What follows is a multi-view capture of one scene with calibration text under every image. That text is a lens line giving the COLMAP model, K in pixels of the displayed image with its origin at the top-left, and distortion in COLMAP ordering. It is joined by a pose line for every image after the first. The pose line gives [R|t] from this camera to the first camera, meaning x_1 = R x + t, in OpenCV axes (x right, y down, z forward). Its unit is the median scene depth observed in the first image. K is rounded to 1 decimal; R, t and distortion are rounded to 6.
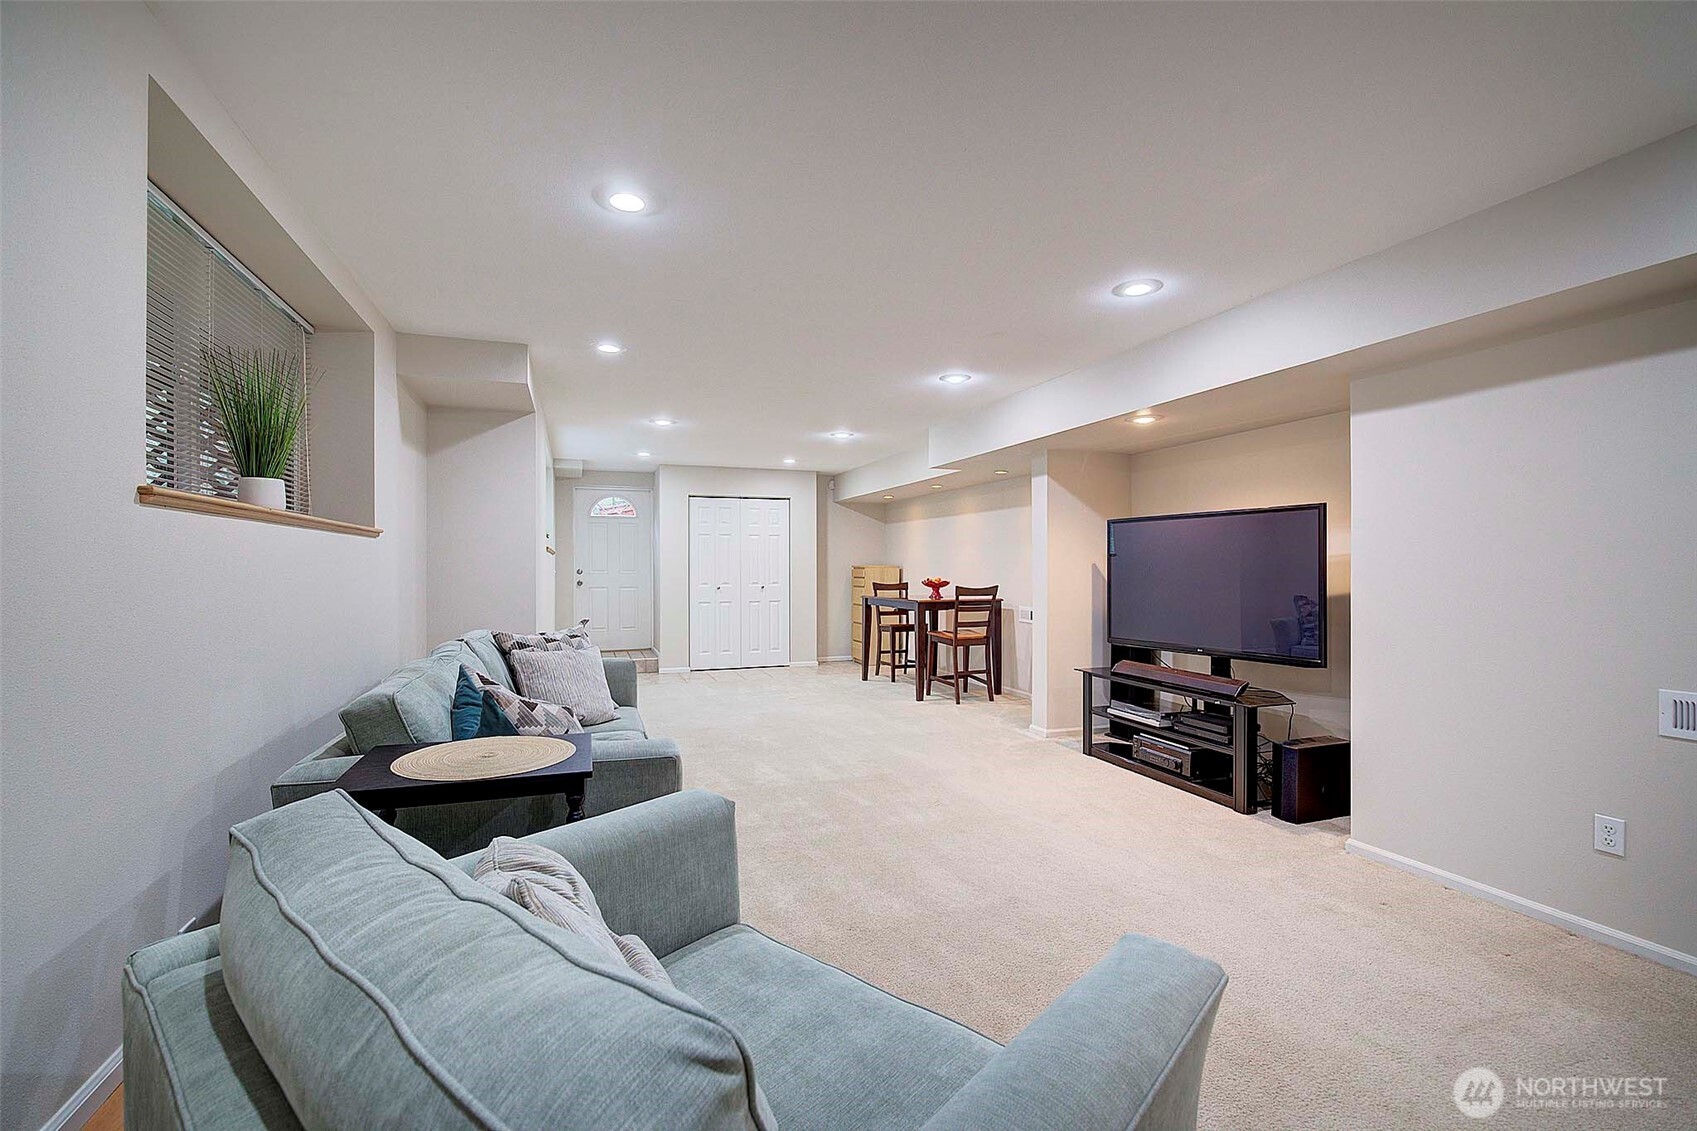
lens RADIAL K [[725.9, 0, 849.9], [0, 725.9, 557.6], [0, 0, 1]] dist [-0.011565, 0.000286]
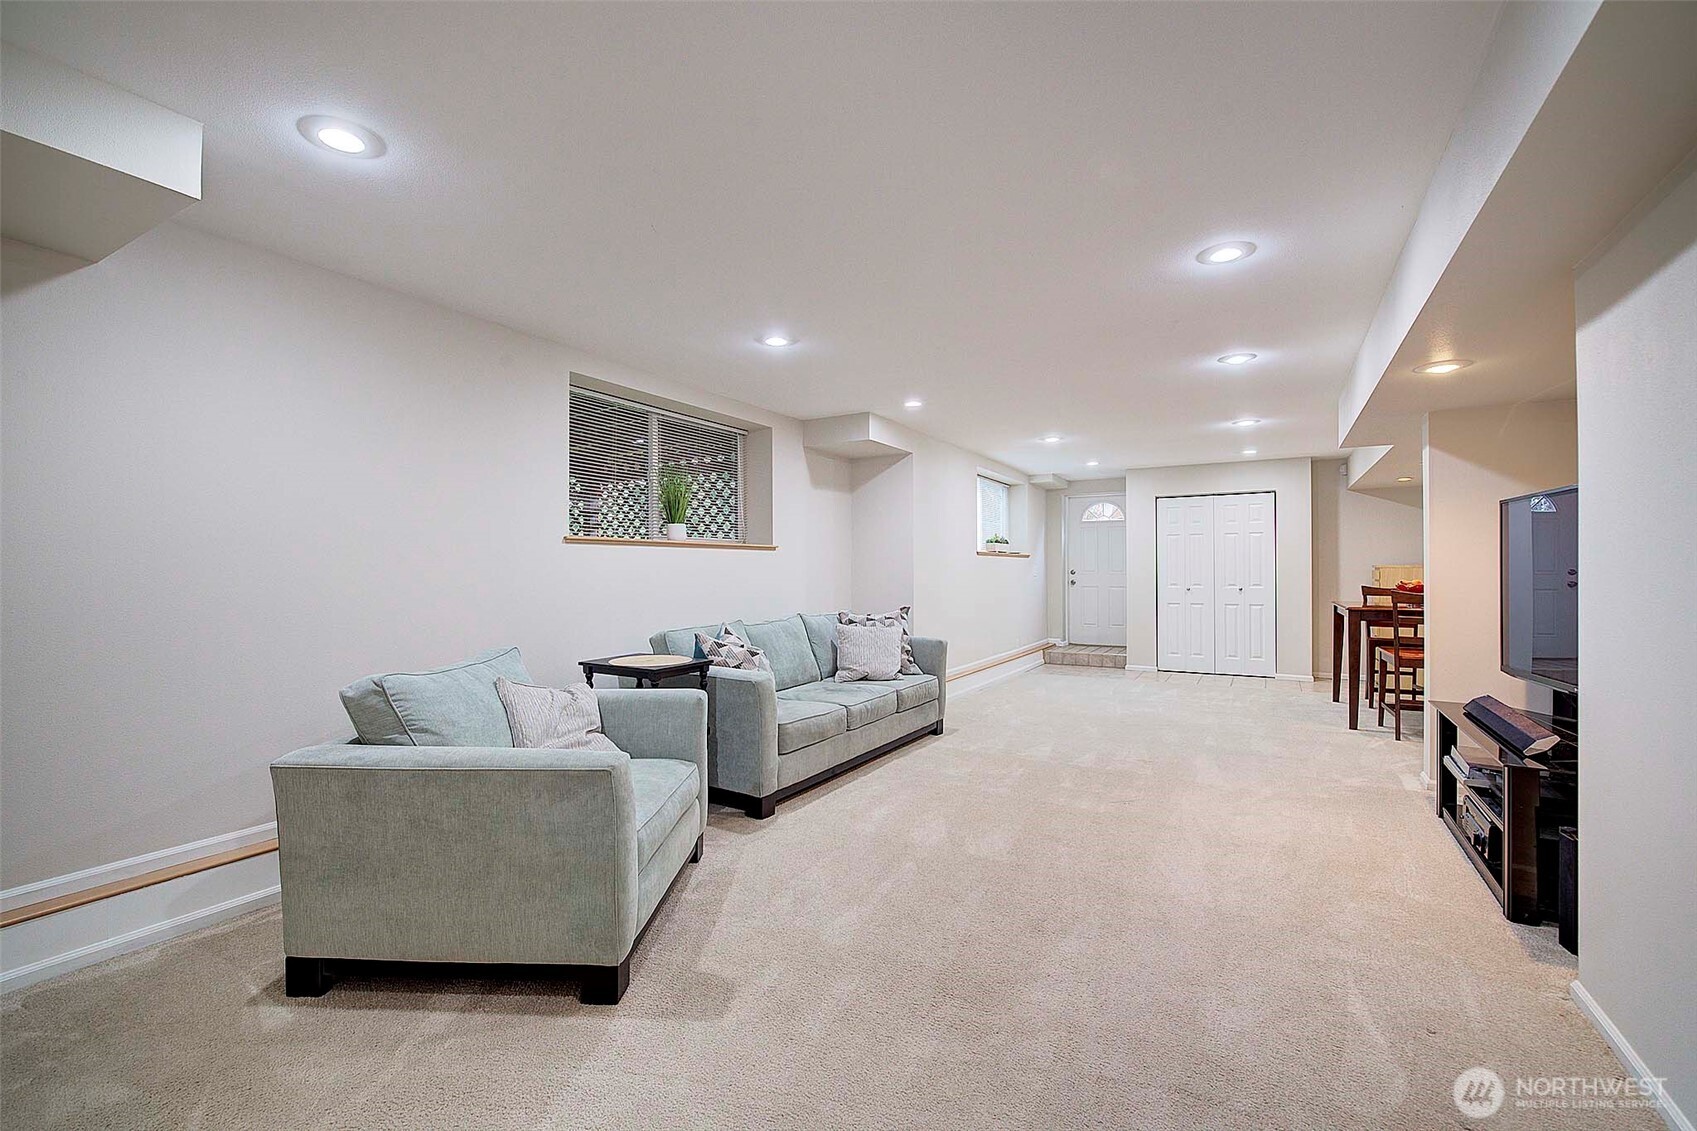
lens RADIAL K [[725.9, 0, 848.0], [0, 725.9, 573.8], [0, 0, 1]] dist [-0.011565, 0.000286]
pose [[0.628975, 0.002815, -0.777421, 0.545581], [0.013009, 0.999815, 0.014145, 0.002273], [0.777317, -0.019010, 0.628822, 0.058069]]
